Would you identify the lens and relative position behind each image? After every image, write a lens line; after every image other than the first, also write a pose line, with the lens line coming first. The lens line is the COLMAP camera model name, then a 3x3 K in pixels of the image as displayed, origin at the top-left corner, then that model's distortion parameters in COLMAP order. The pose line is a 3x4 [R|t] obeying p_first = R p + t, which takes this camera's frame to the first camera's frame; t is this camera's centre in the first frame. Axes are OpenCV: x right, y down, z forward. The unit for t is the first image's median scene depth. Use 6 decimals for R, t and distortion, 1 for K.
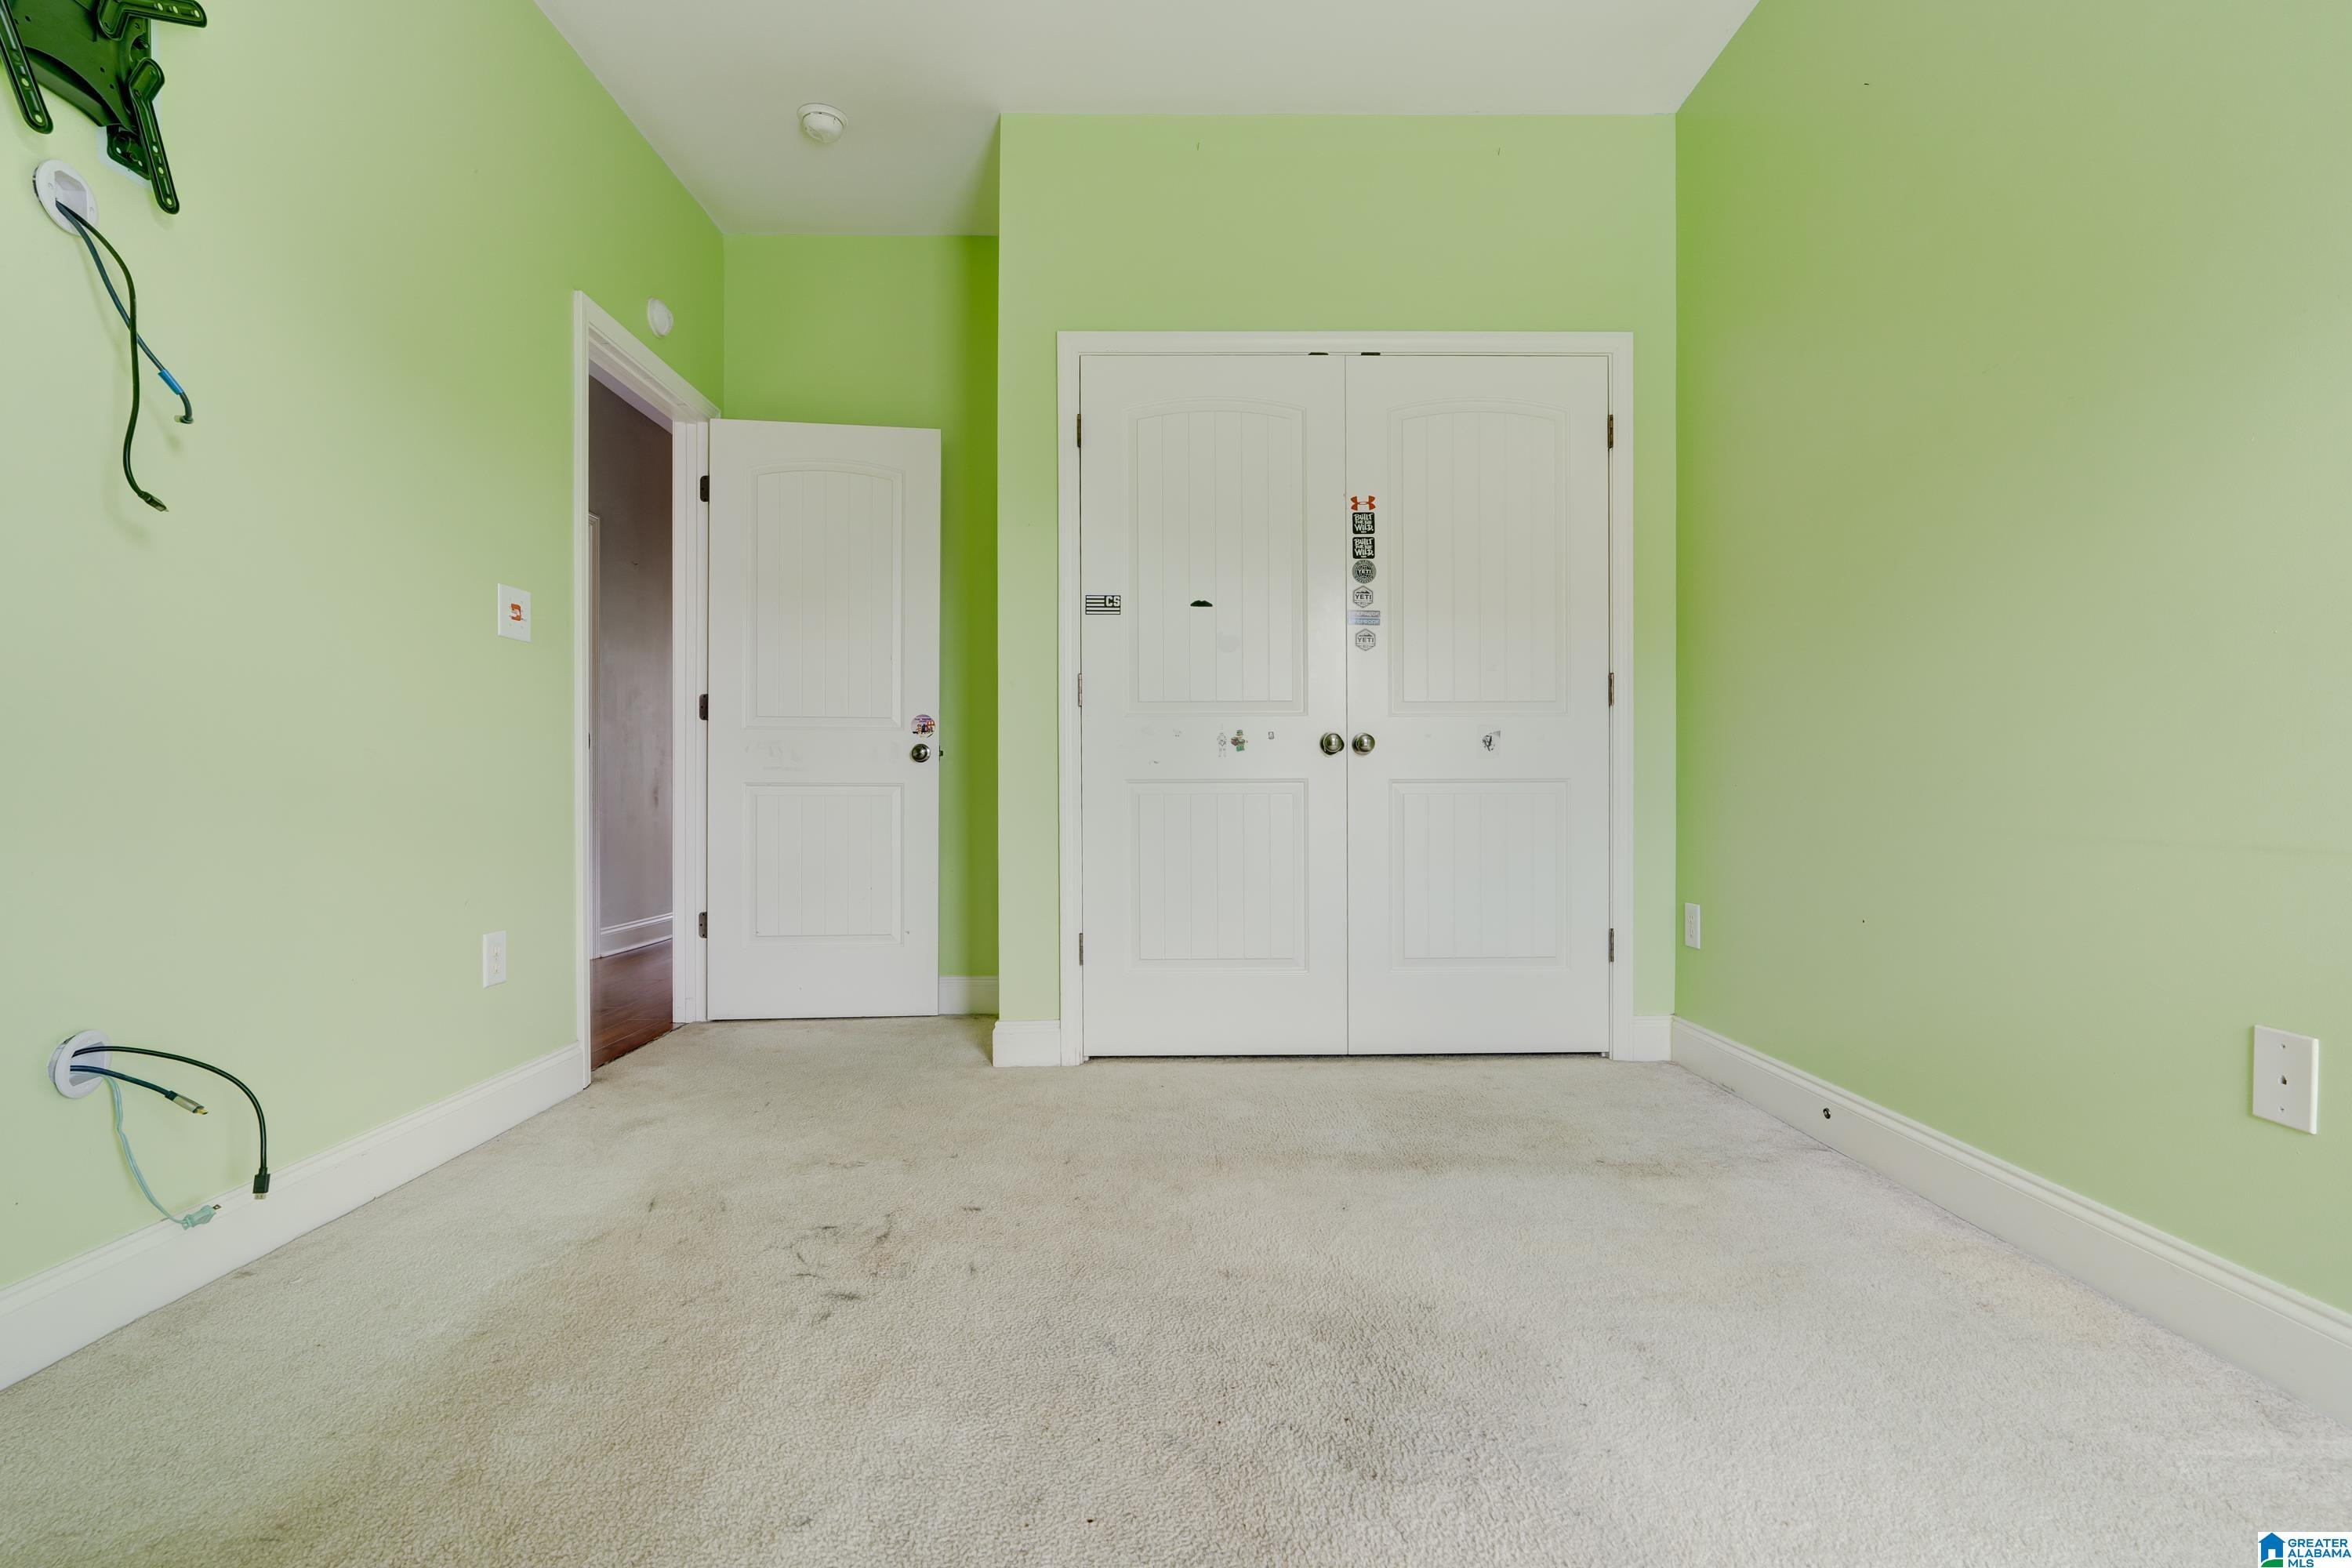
lens RADIAL K [[1075.1, 0, 1175.6], [0, 1075.1, 772.0], [0, 0, 1]] dist [-0.010547, 0.004141]
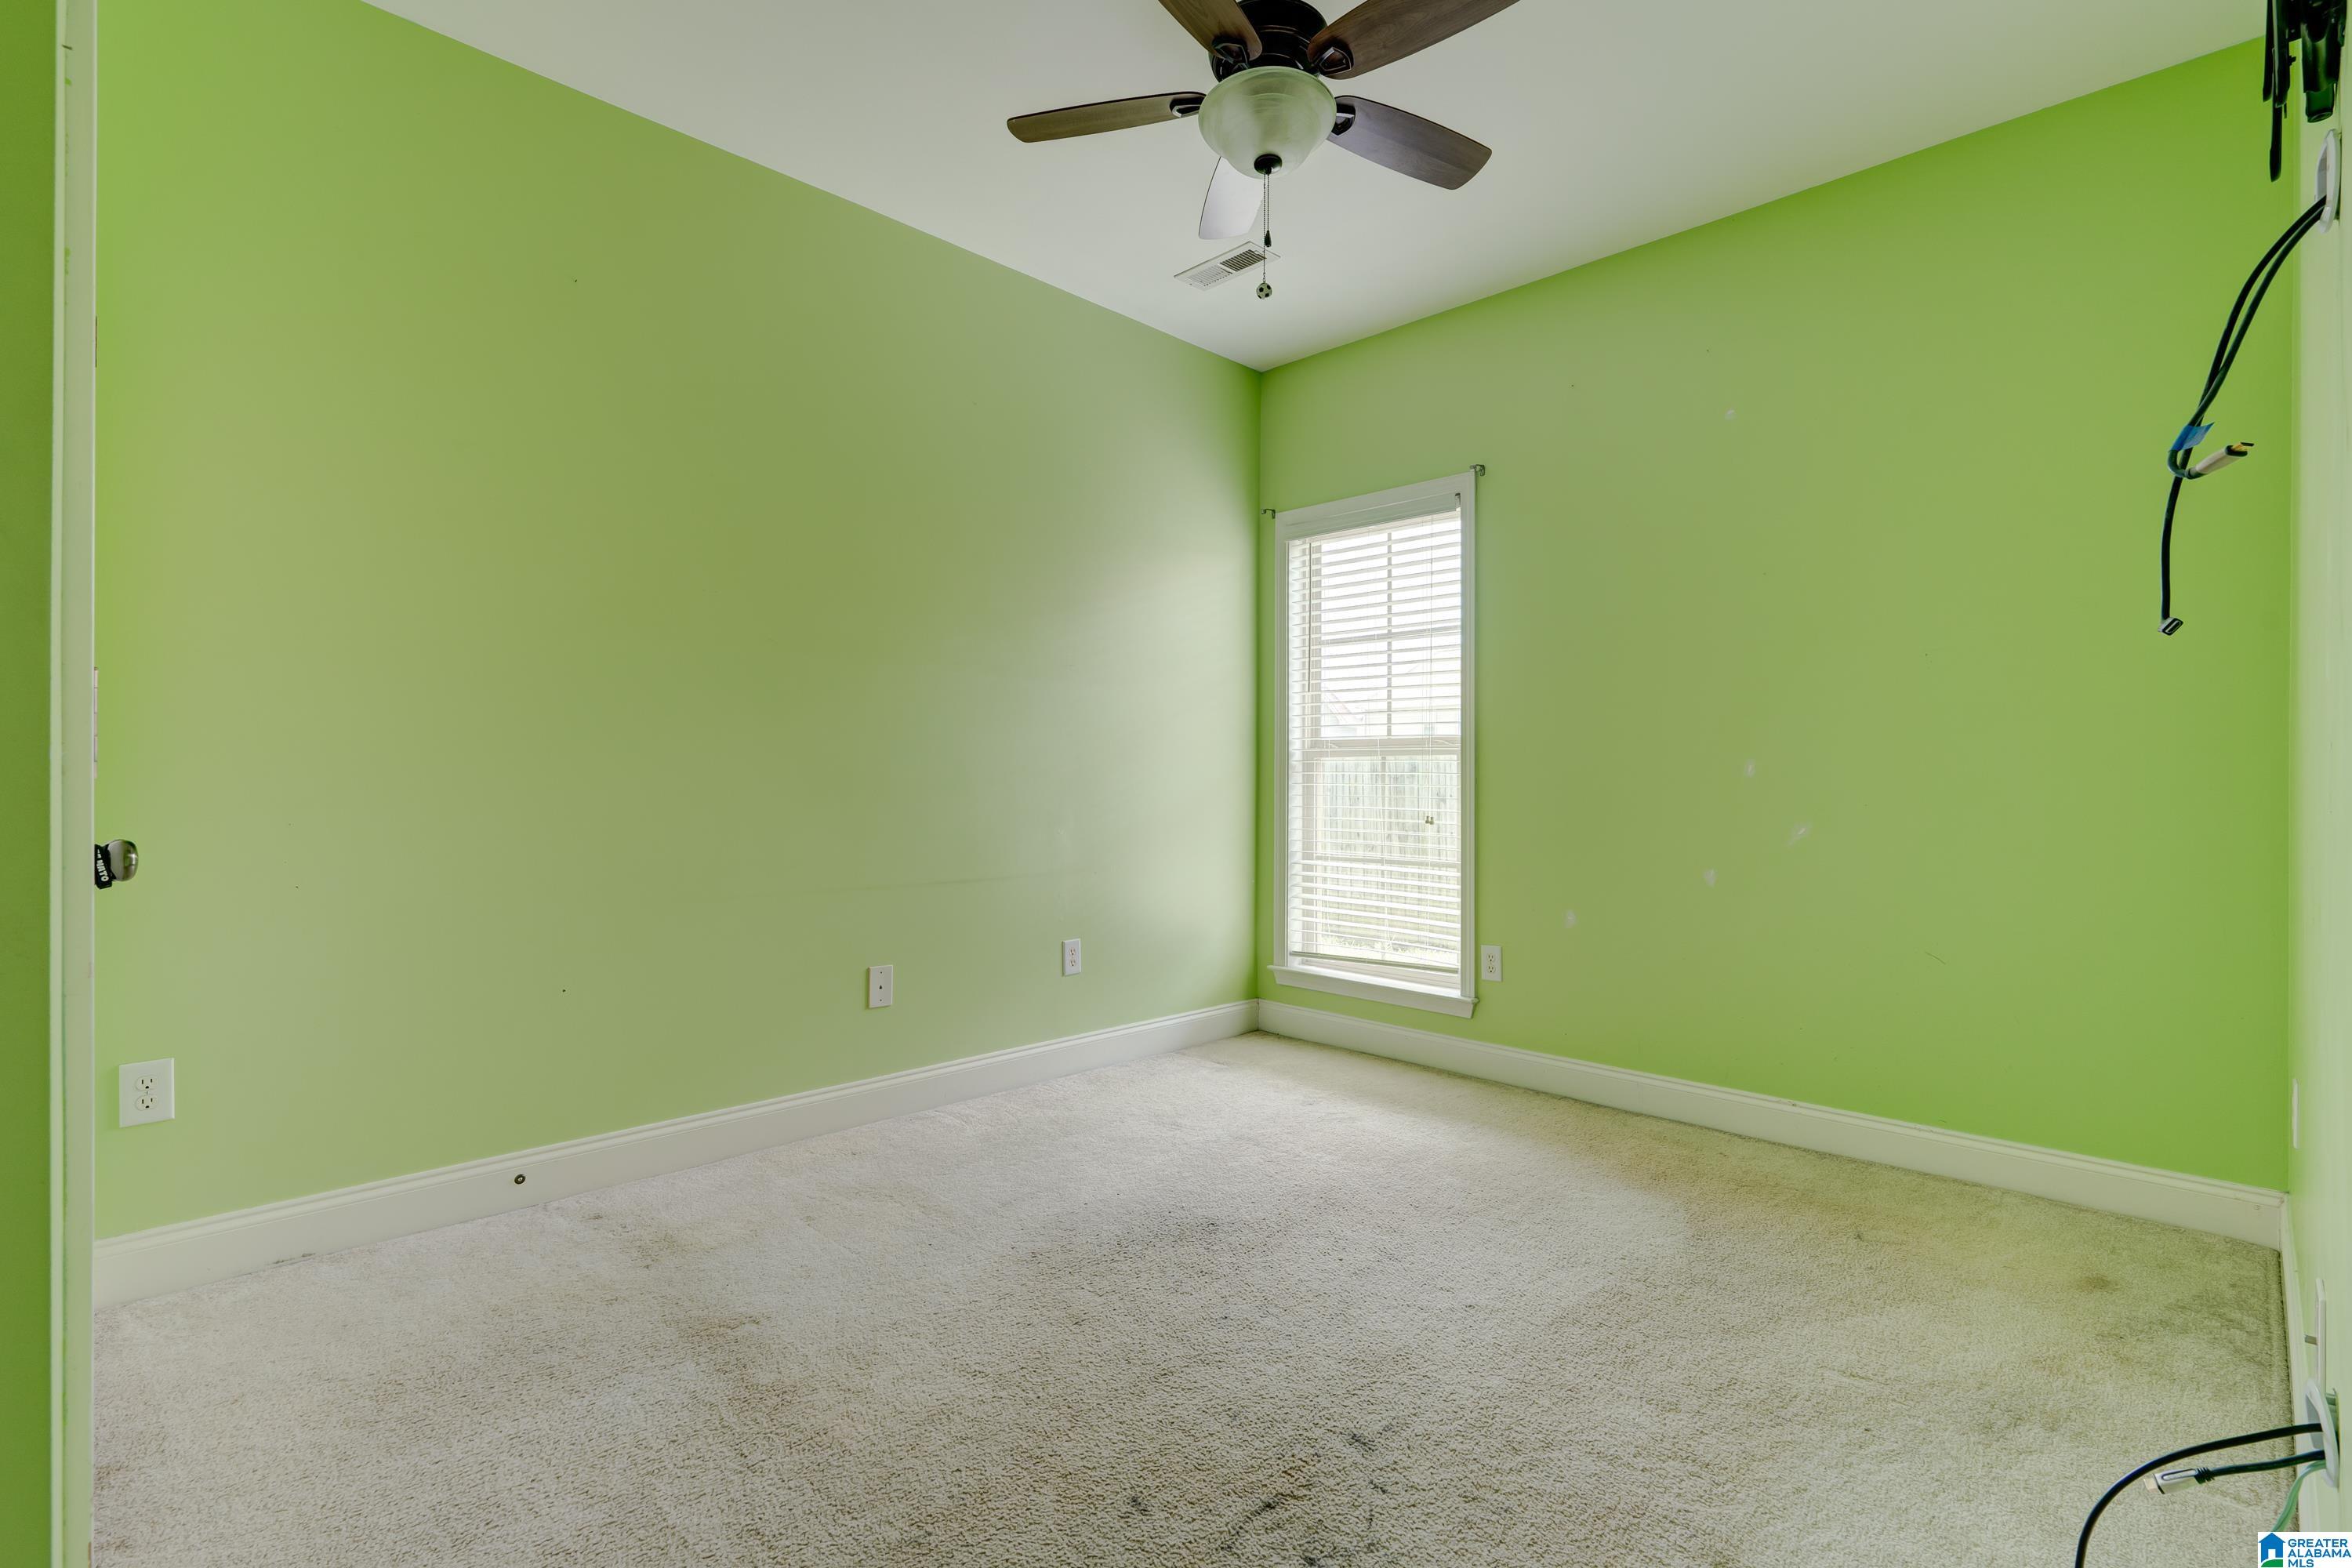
lens RADIAL K [[1075.1, 0, 1171.0], [0, 1075.1, 792.2], [0, 0, 1]] dist [-0.010547, 0.004141]
pose [[-0.690951, -0.012493, 0.722793, -0.753384], [-0.013488, 0.999899, 0.004388, -0.105937], [-0.722775, -0.006717, -0.691050, 1.519011]]
